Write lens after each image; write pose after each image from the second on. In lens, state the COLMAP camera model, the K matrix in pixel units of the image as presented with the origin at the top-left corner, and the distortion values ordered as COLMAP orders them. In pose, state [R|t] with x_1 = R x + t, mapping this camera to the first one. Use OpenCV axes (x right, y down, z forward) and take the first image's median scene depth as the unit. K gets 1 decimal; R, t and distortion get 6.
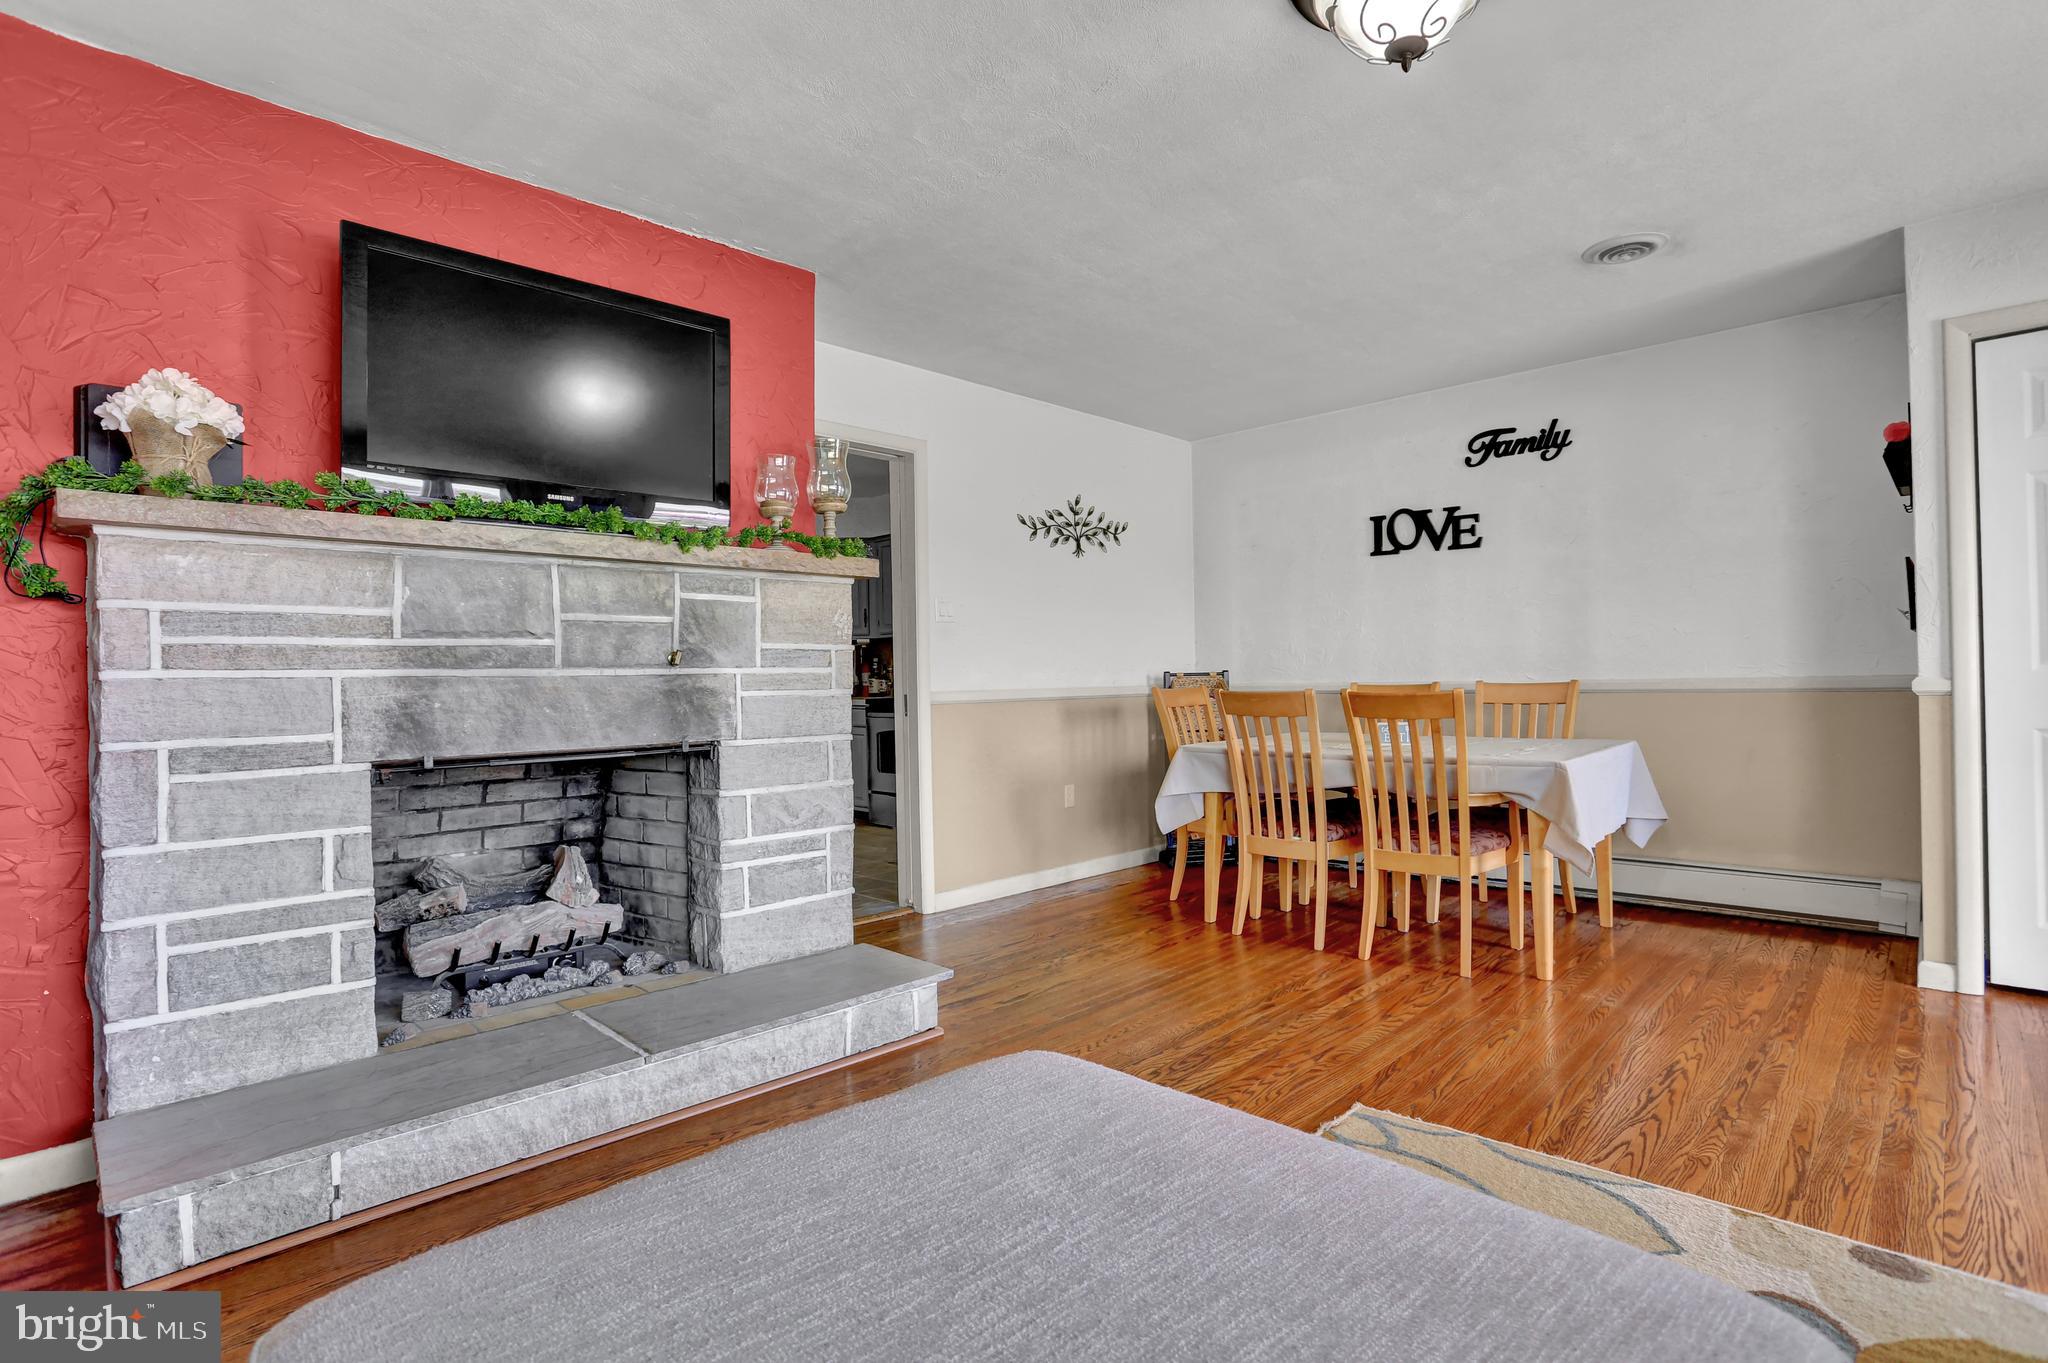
lens RADIAL K [[998.5, 0, 1036.1], [0, 998.5, 691.7], [0, 0, 1]] dist [-0.067250, 0.028394]
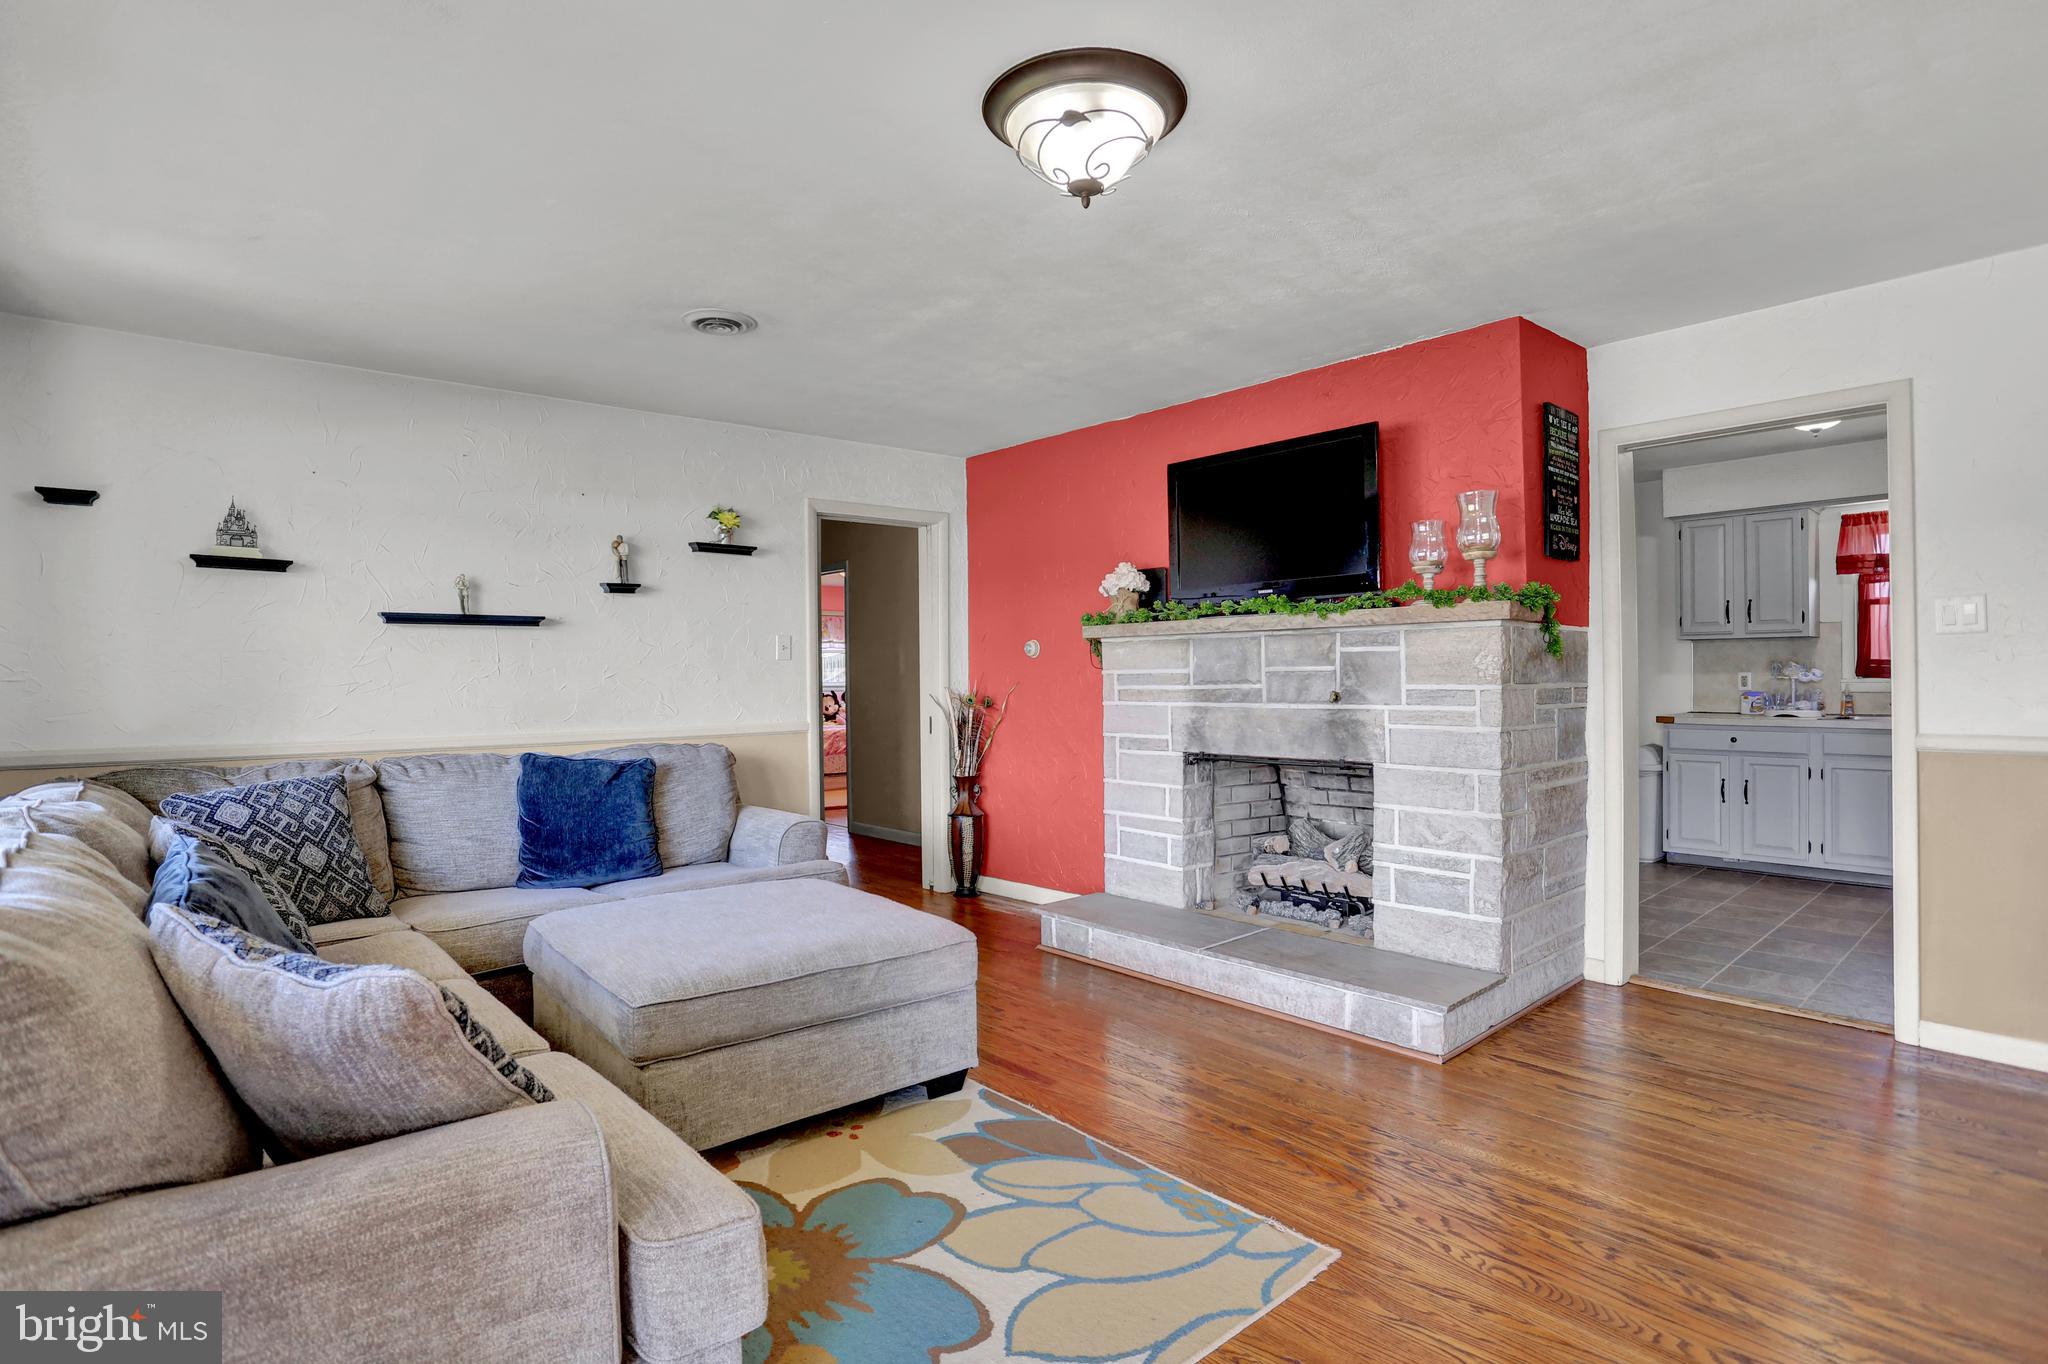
lens RADIAL K [[1023.6, 0, 1006.6], [0, 1023.6, 671.3], [0, 0, 1]] dist [-0.085314, 0.037551]
pose [[-0.086409, 0.012609, -0.996180, 1.019387], [0.000548, 0.999920, 0.012609, -0.084324], [0.996260, 0.000544, -0.086409, 0.658632]]
